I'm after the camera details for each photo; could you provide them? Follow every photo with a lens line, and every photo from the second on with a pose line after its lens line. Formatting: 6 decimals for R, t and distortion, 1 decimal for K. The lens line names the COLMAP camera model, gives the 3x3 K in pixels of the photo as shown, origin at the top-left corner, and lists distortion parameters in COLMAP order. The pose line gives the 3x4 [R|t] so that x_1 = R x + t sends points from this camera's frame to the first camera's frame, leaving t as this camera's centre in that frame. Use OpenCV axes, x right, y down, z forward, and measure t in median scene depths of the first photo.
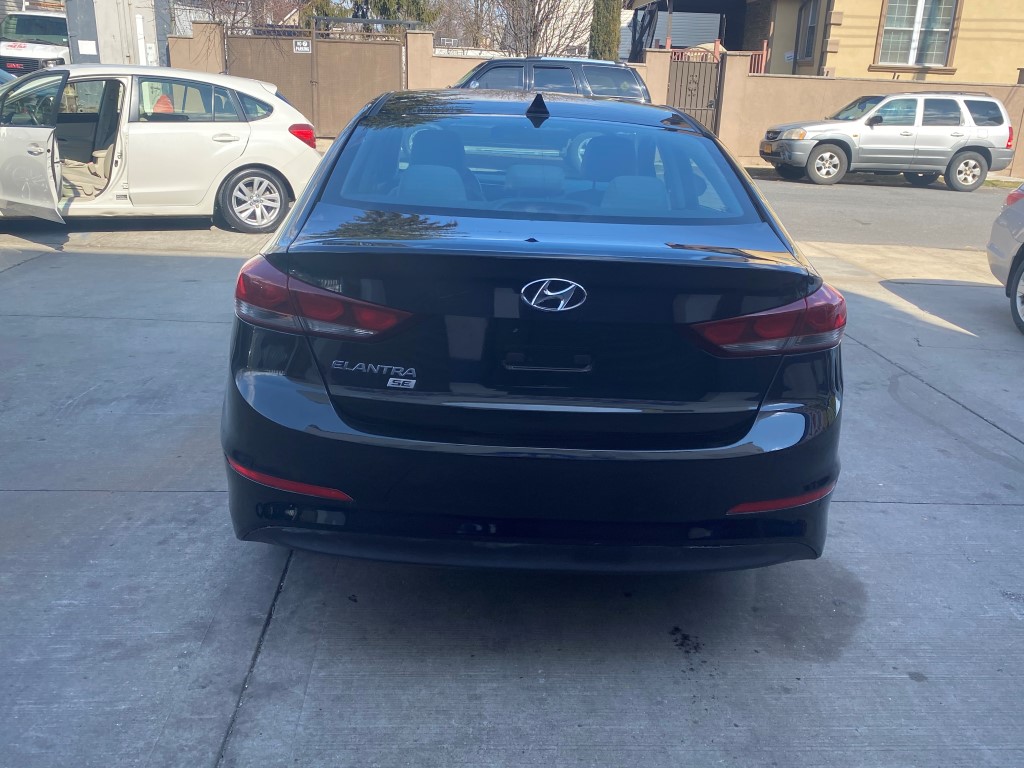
lens RADIAL K [[909.5, 0, 516.1], [0, 909.5, 380.9], [0, 0, 1]] dist [0.026792, -0.037350]
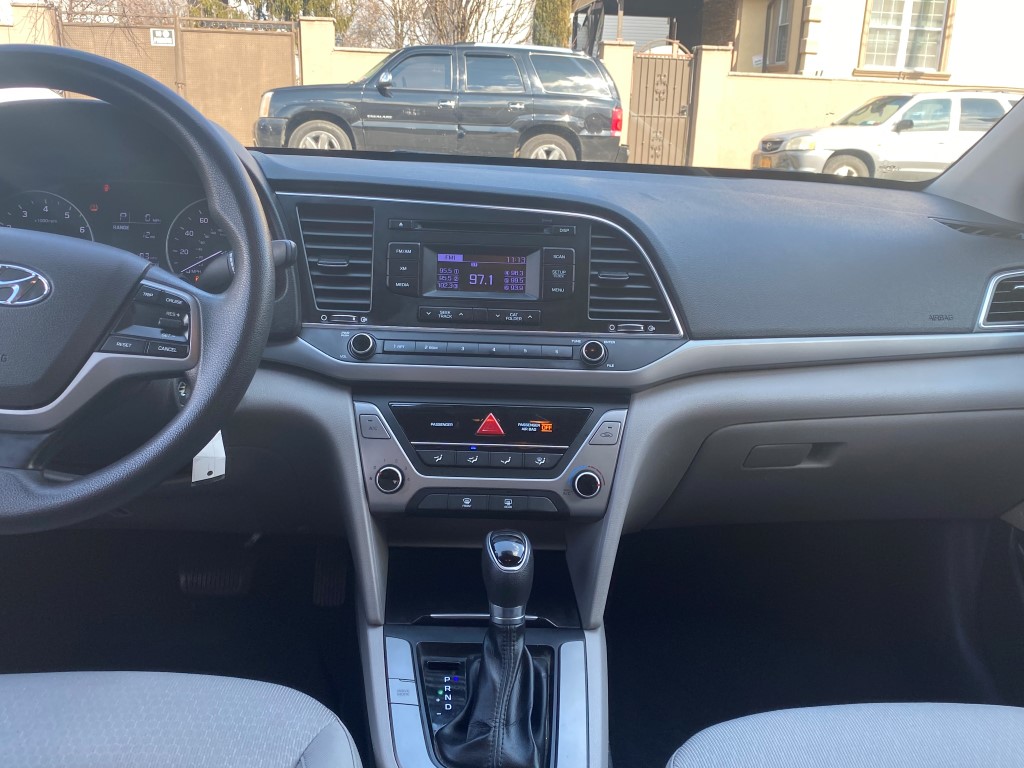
lens RADIAL K [[909.5, 0, 518.1], [0, 909.5, 381.5], [0, 0, 1]] dist [0.026792, -0.037350]
pose [[0.996662, -0.025801, 0.077451, -0.002331], [0.027925, 0.999260, -0.026465, -0.051256], [-0.076711, 0.028540, 0.996645, 0.237956]]
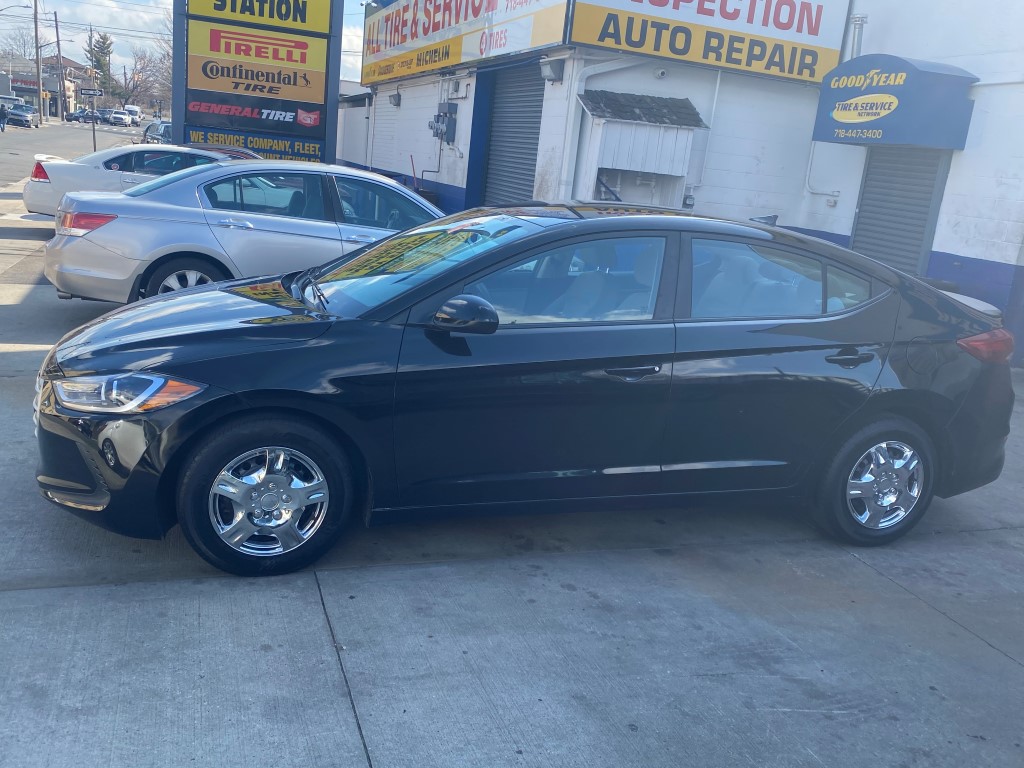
lens RADIAL K [[909.5, 0, 513.2], [0, 909.5, 377.3], [0, 0, 1]] dist [0.026792, -0.037350]
pose [[-0.268135, -0.283258, 0.920798, -0.243479], [0.198536, 0.919034, 0.340528, -0.120977], [-0.942702, 0.274119, -0.190188, 0.320174]]
